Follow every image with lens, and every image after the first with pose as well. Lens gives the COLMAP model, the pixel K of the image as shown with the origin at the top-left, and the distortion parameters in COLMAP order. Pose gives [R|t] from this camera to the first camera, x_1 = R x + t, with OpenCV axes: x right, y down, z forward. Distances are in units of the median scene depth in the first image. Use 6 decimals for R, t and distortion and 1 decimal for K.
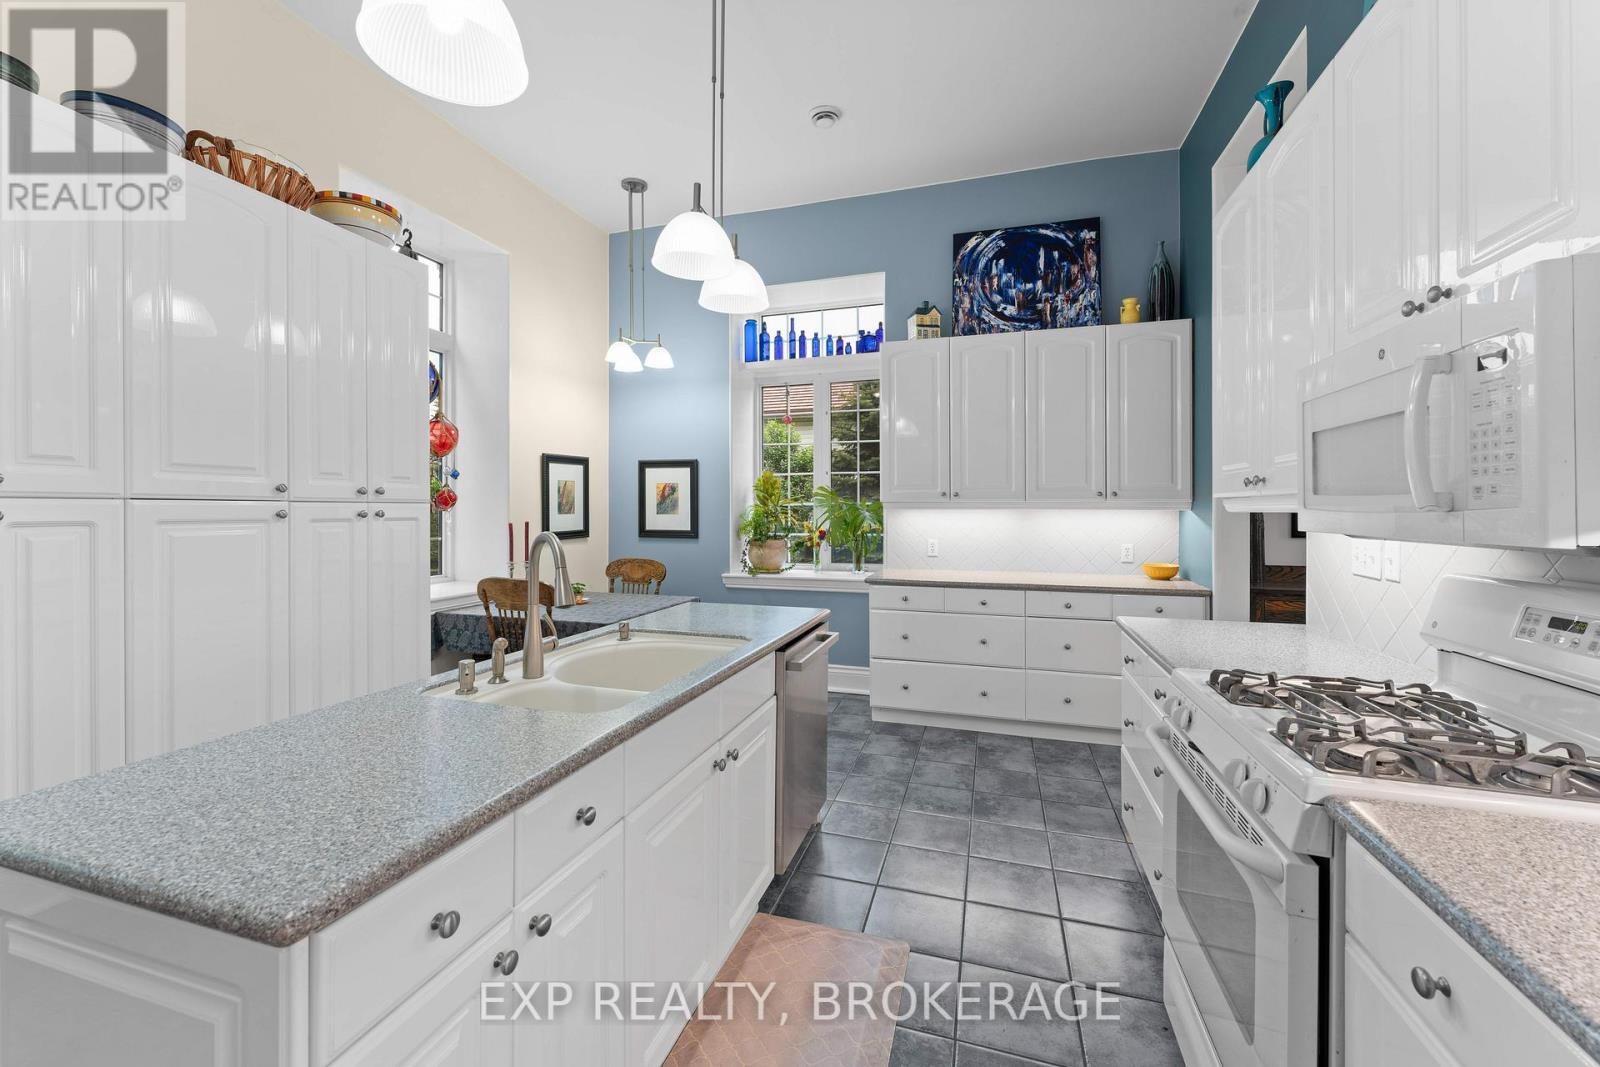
lens RADIAL K [[641.9, 0, 804.1], [0, 641.9, 518.9], [0, 0, 1]] dist [-0.003061, 0.000422]
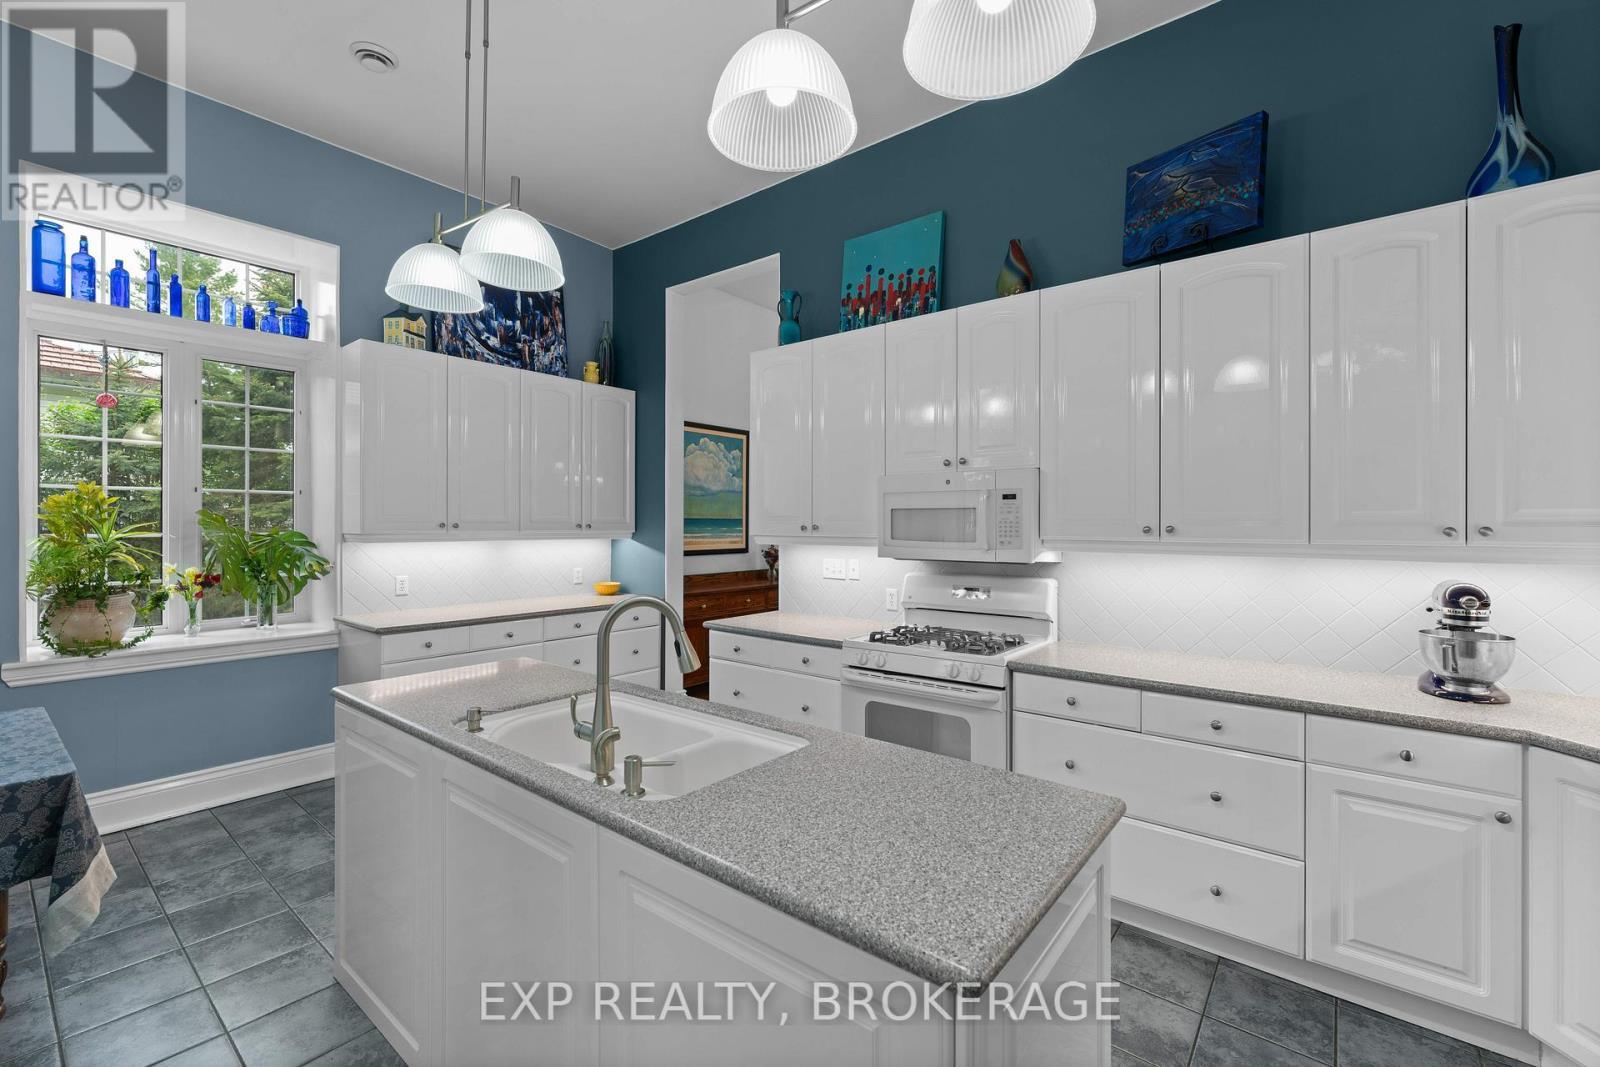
lens RADIAL K [[641.9, 0, 811.2], [0, 641.9, 530.8], [0, 0, 1]] dist [-0.003061, 0.000422]
pose [[0.387782, -0.005506, 0.921735, -0.413772], [0.012484, 0.999922, 0.000721, -0.024206], [-0.921666, 0.011227, 0.387821, 0.158138]]
